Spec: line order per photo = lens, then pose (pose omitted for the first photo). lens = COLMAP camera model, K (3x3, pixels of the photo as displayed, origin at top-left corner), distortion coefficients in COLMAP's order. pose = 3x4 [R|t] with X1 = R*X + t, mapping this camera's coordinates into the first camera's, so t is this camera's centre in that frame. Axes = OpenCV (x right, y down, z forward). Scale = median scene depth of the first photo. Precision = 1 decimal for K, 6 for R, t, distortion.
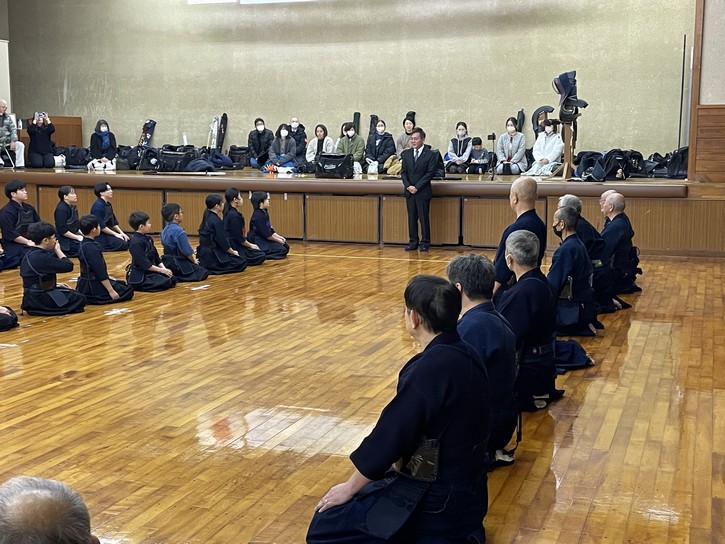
lens RADIAL K [[922.0, 0, 362.5], [0, 922.0, 272.0], [0, 0, 1]] dist [0.025476, 0.024609]
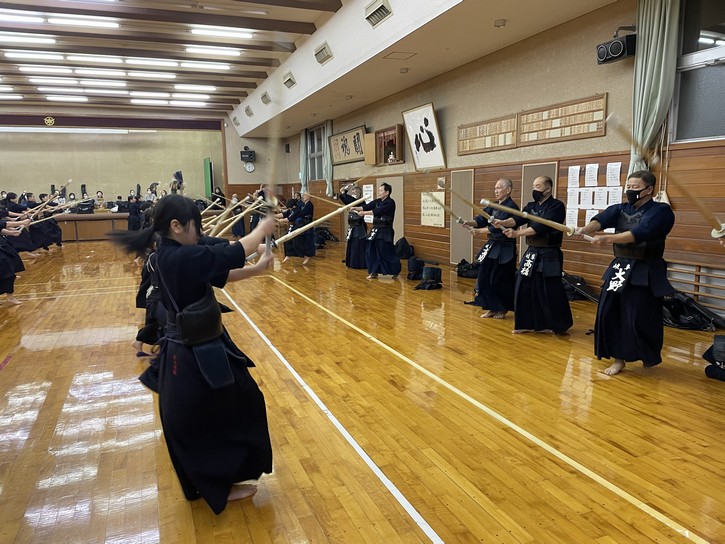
lens RADIAL K [[546.5, 0, 367.8], [0, 546.5, 273.6], [0, 0, 1]] dist [0.071856, -0.104527]
pose [[0.730110, -0.113824, 0.673783, -0.355691], [0.115064, 0.992428, 0.042970, 0.054481], [-0.673572, 0.046156, 0.737679, -0.396180]]
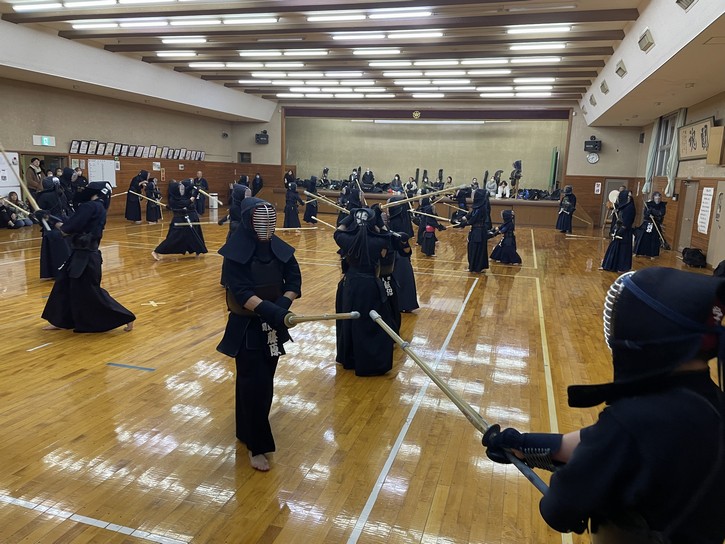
lens RADIAL K [[546.5, 0, 367.8], [0, 546.5, 273.6], [0, 0, 1]] dist [0.071856, -0.104527]
pose [[0.995594, 0.019149, 0.091788, -0.269983], [-0.023244, 0.998772, 0.043758, 0.044266], [-0.090837, -0.045699, 0.994817, -0.448935]]
